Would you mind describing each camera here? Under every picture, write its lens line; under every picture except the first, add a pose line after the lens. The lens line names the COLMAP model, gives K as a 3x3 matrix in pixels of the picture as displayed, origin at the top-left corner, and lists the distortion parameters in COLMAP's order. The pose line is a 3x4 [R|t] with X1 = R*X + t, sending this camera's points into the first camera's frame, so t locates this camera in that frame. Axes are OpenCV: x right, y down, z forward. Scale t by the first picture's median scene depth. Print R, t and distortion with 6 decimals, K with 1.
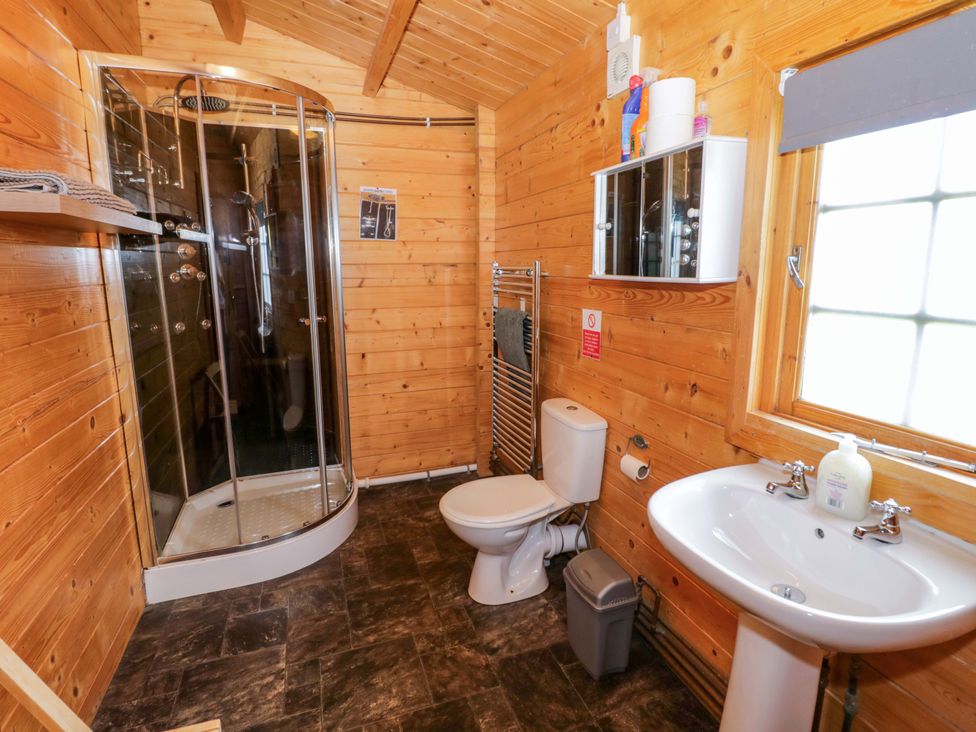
lens RADIAL K [[507.0, 0, 489.5], [0, 507.0, 355.5], [0, 0, 1]] dist [0.000543, -0.013938]
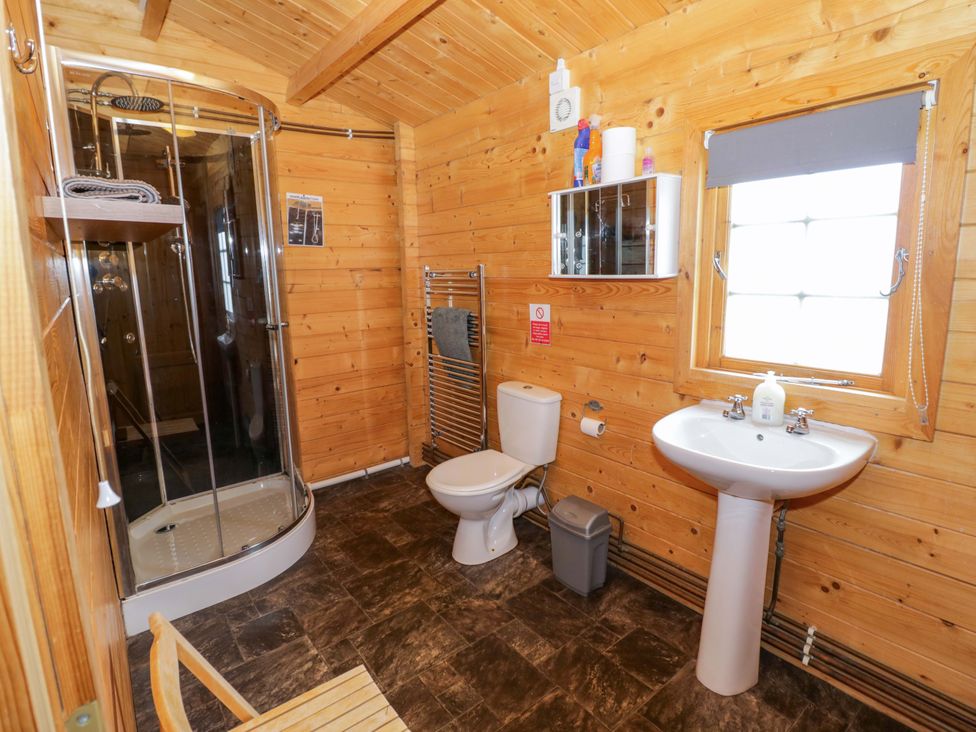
lens RADIAL K [[507.0, 0, 489.5], [0, 507.0, 355.5], [0, 0, 1]] dist [0.000543, -0.013938]
pose [[0.946109, -0.070836, 0.316006, -0.305835], [0.073232, 0.997306, 0.004303, 0.018359], [-0.315459, 0.019071, 0.948748, -0.106978]]
